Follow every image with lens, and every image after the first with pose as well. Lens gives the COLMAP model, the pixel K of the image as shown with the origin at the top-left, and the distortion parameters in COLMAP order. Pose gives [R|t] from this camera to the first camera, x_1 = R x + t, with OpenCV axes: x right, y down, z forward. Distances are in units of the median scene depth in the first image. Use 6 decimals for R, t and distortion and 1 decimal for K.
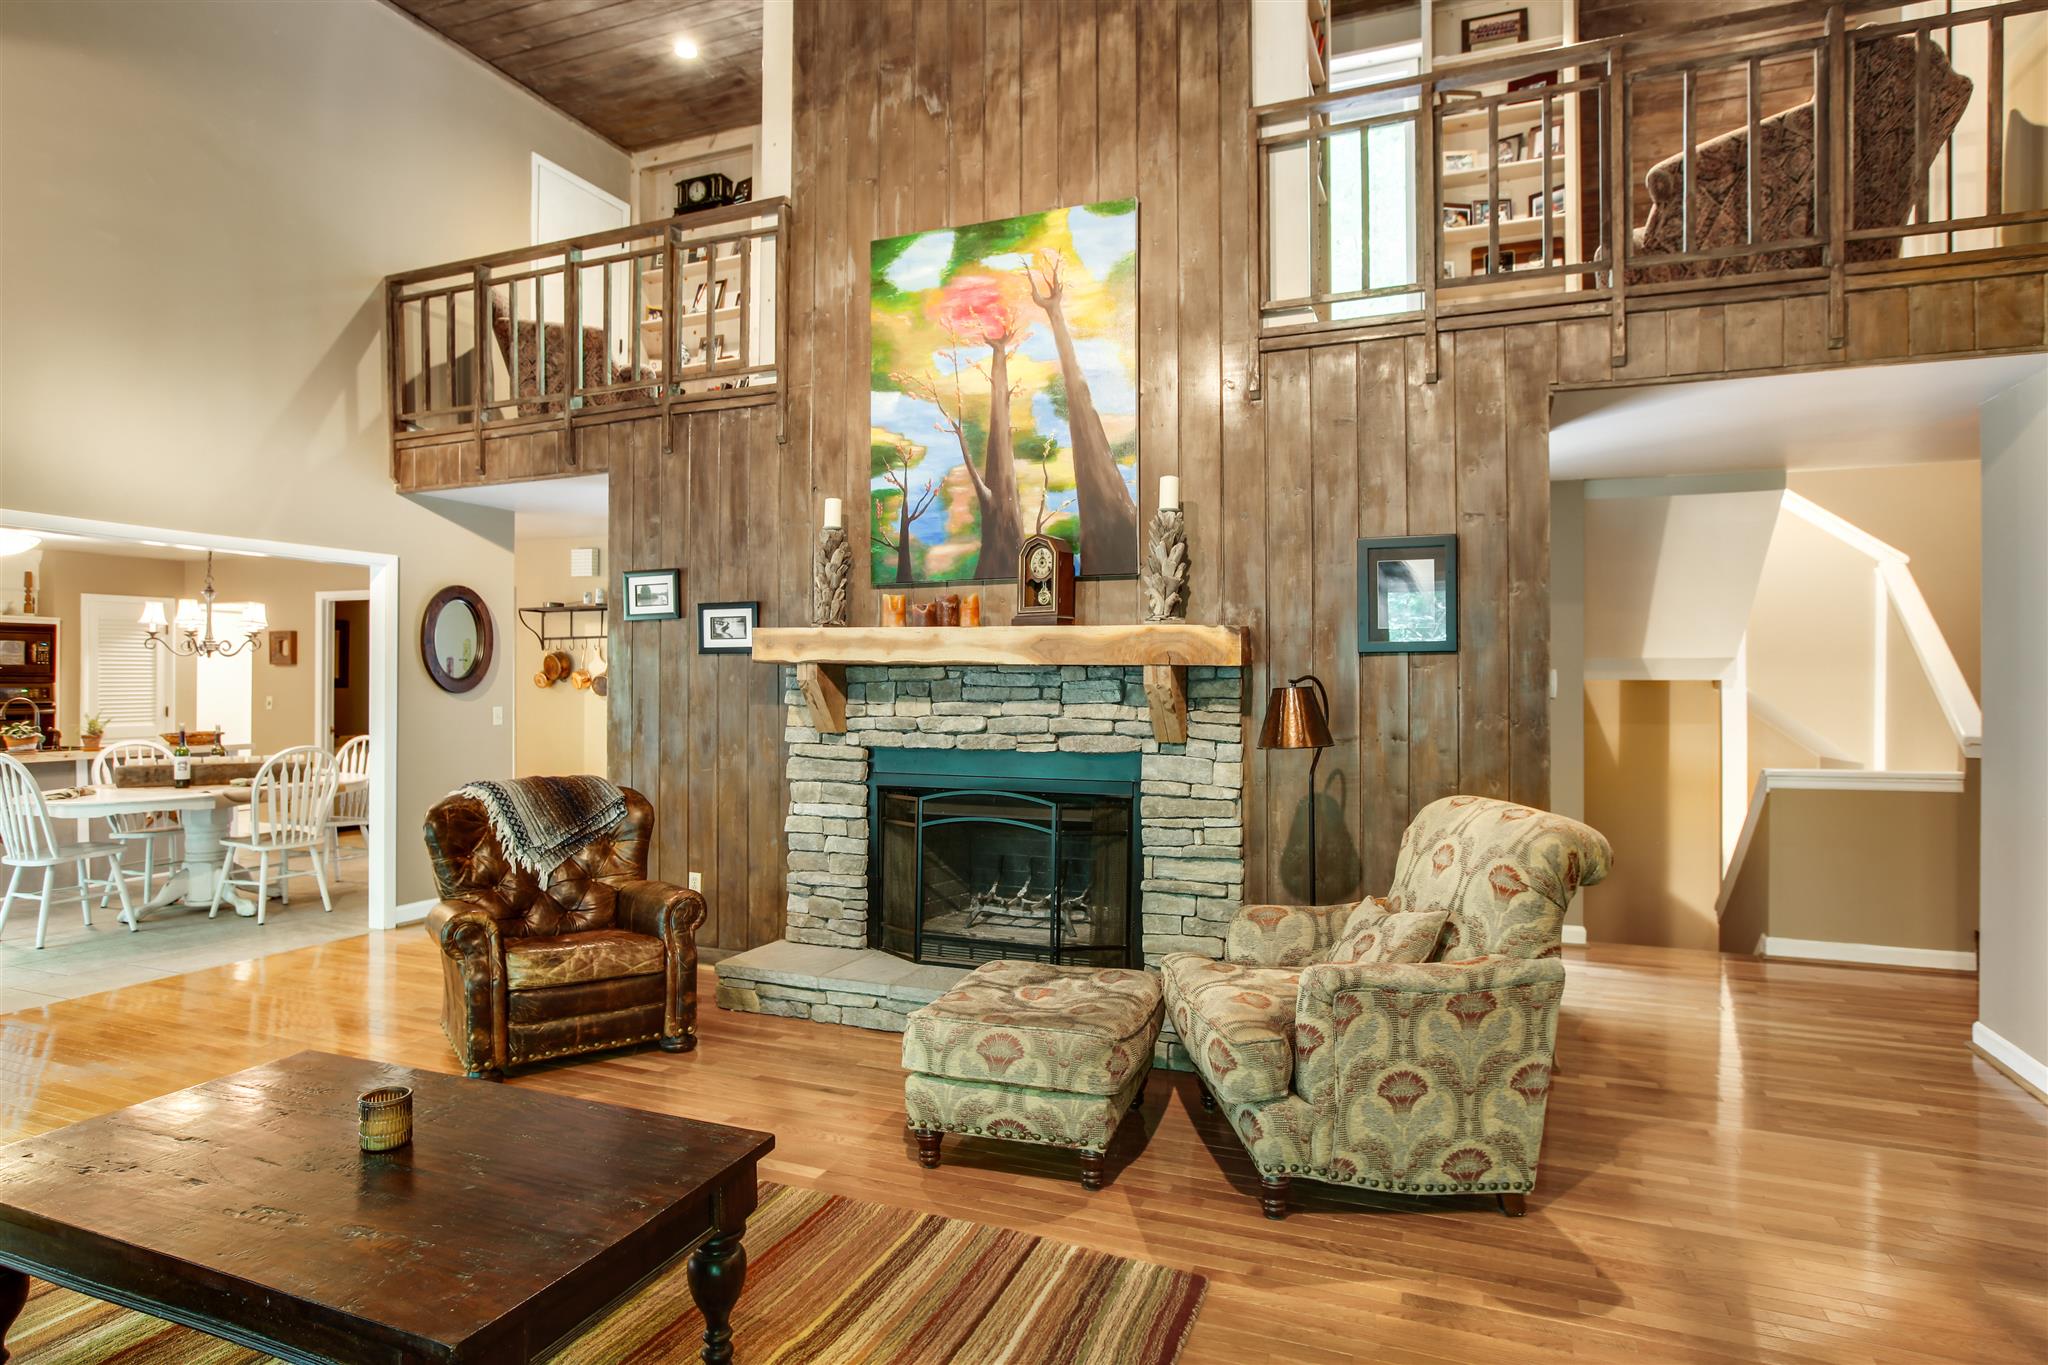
lens RADIAL K [[1091.2, 0, 1024.0], [0, 1091.2, 682.5], [0, 0, 1]] dist [-0.019356, 0.001295]
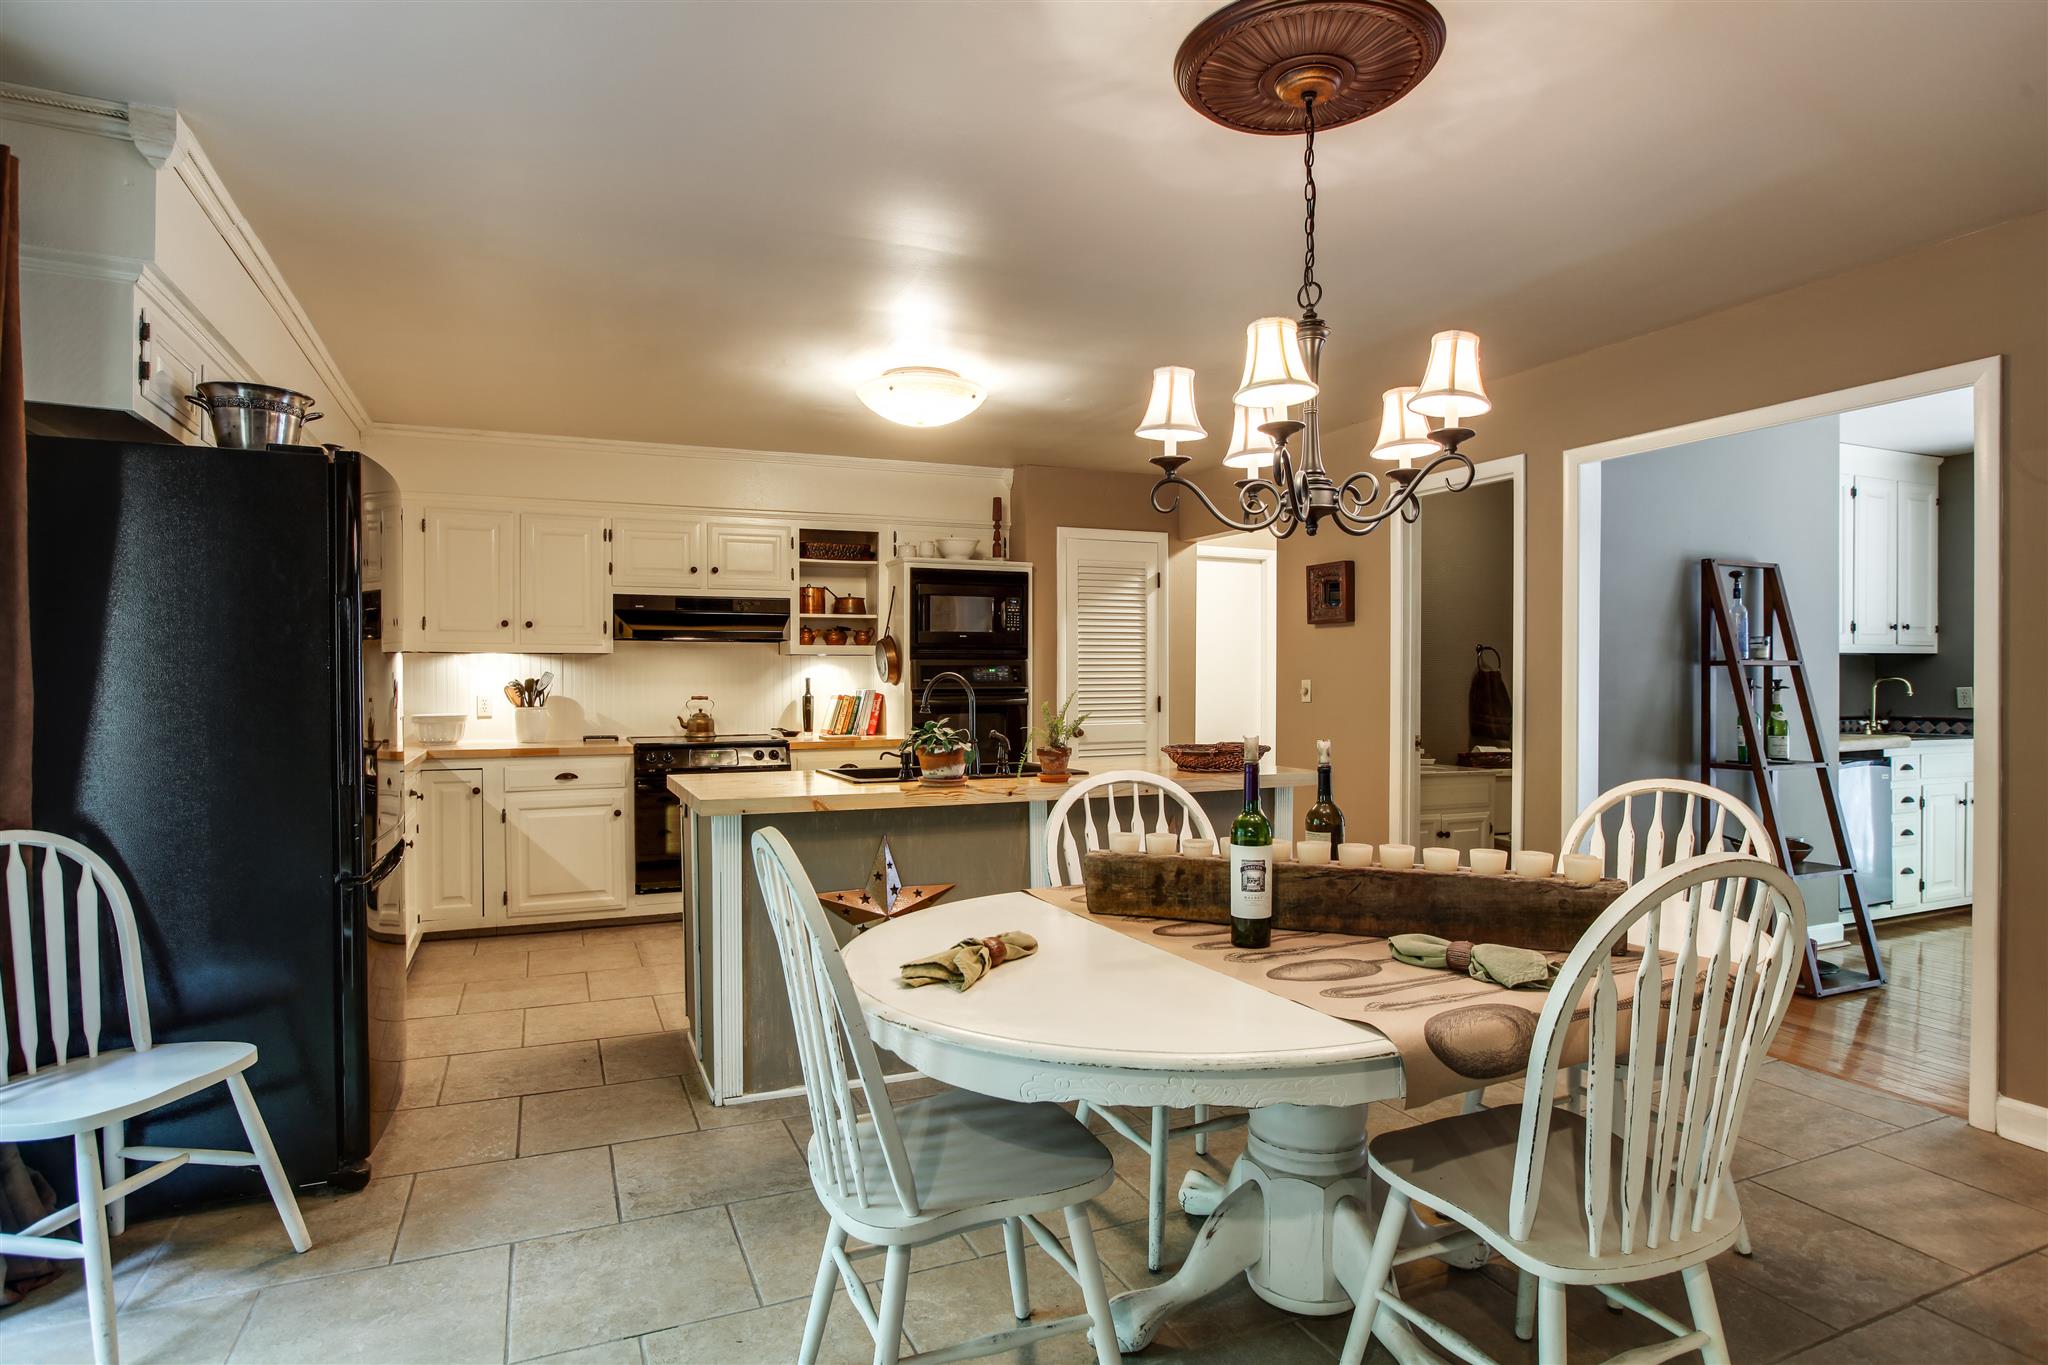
lens RADIAL K [[1091.2, 0, 1024.0], [0, 1091.2, 682.5], [0, 0, 1]] dist [-0.019356, 0.001295]
pose [[0.713968, -0.002591, -0.700174, -0.534562], [0.003252, 0.999995, -0.000384, 0.019088], [0.700171, -0.002003, 0.713973, 0.642958]]
